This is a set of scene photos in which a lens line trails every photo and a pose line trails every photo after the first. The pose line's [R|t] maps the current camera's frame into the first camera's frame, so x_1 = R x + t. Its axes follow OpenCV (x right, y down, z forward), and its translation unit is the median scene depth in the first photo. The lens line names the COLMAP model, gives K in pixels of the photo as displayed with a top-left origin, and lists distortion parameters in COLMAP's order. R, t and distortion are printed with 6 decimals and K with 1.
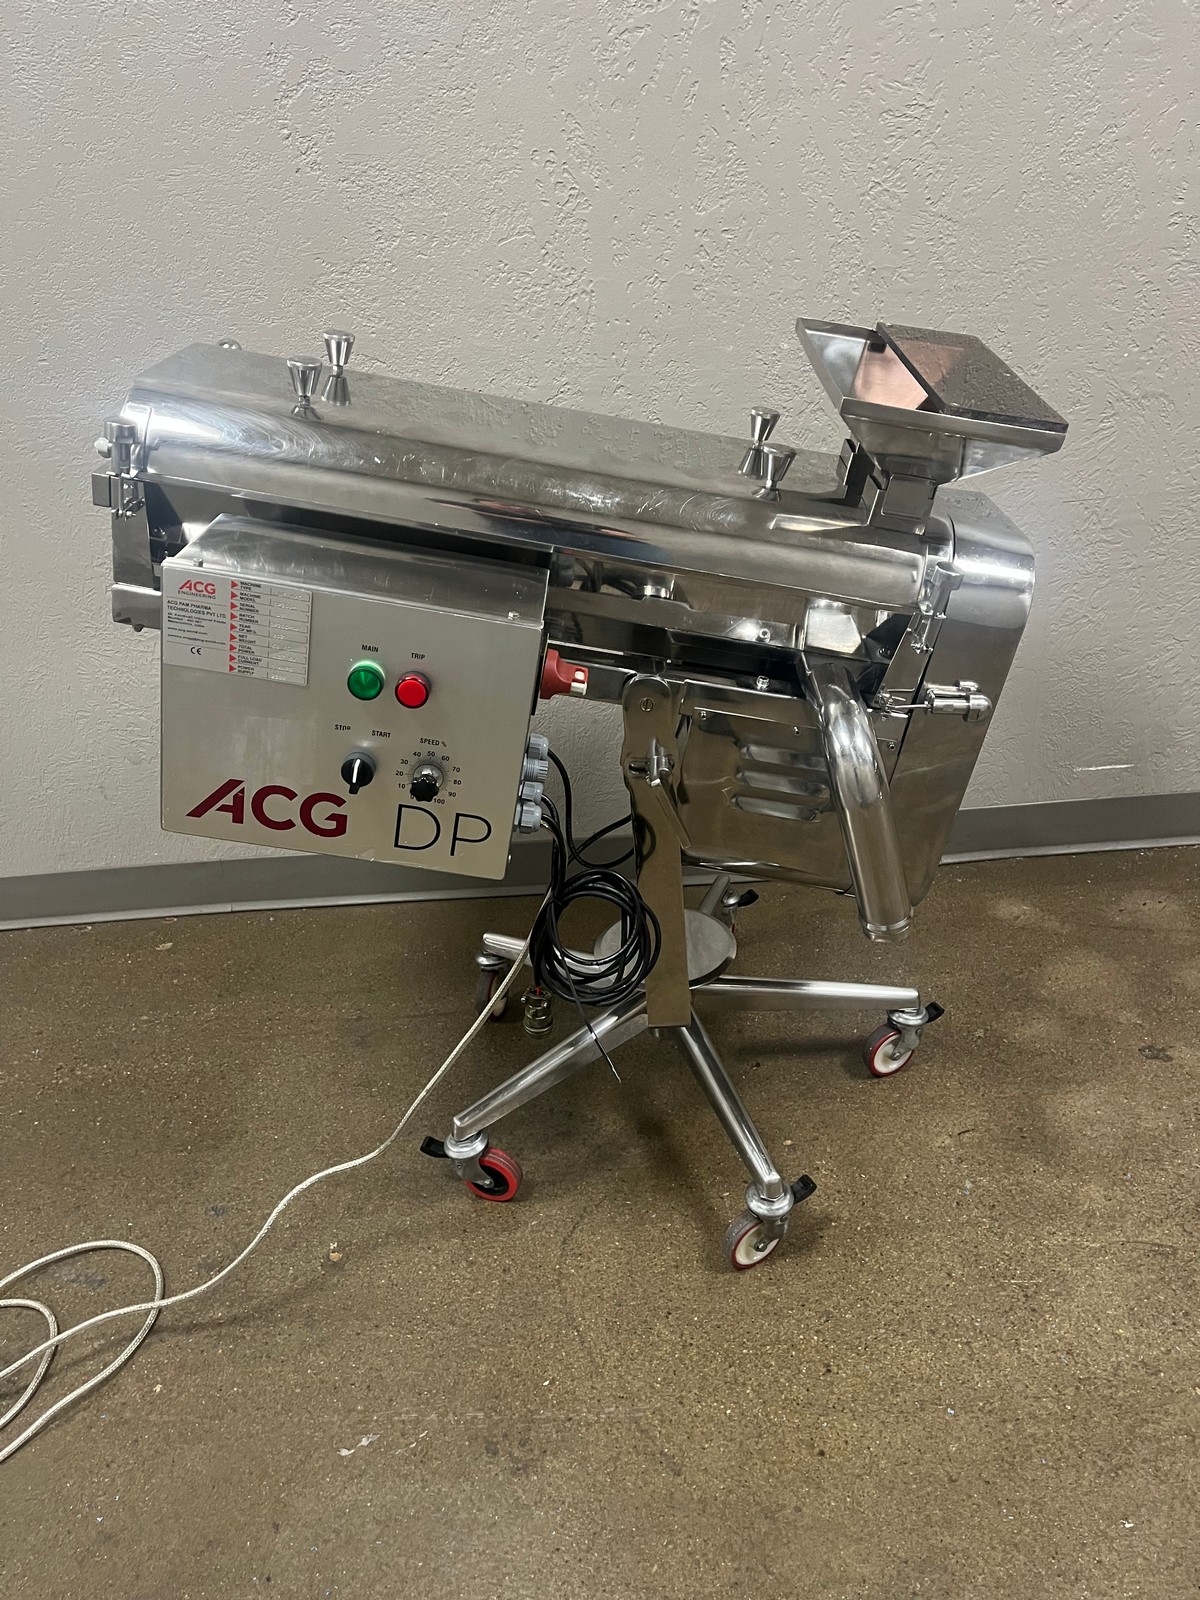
lens RADIAL K [[1221.9, 0, 617.0], [0, 1221.9, 794.8], [0, 0, 1]] dist [0.072682, -0.122049]
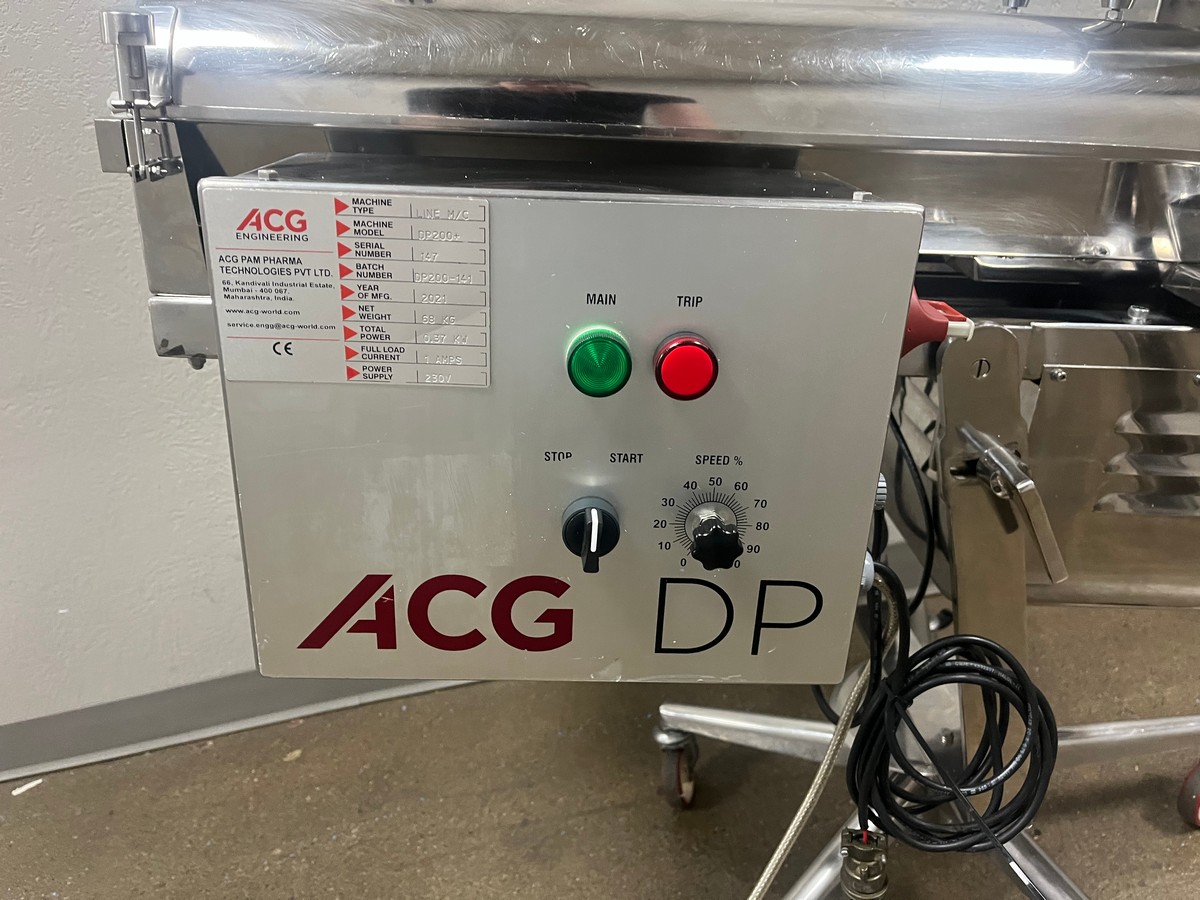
lens RADIAL K [[916.4, 0, 600.0], [0, 916.4, 450.0], [0, 0, 1]] dist [0.072682, -0.122049]
pose [[0.990606, -0.136334, -0.010655, -0.193491], [0.134934, 0.987136, -0.085763, -0.018514], [0.022210, 0.083519, 0.996259, 0.566858]]
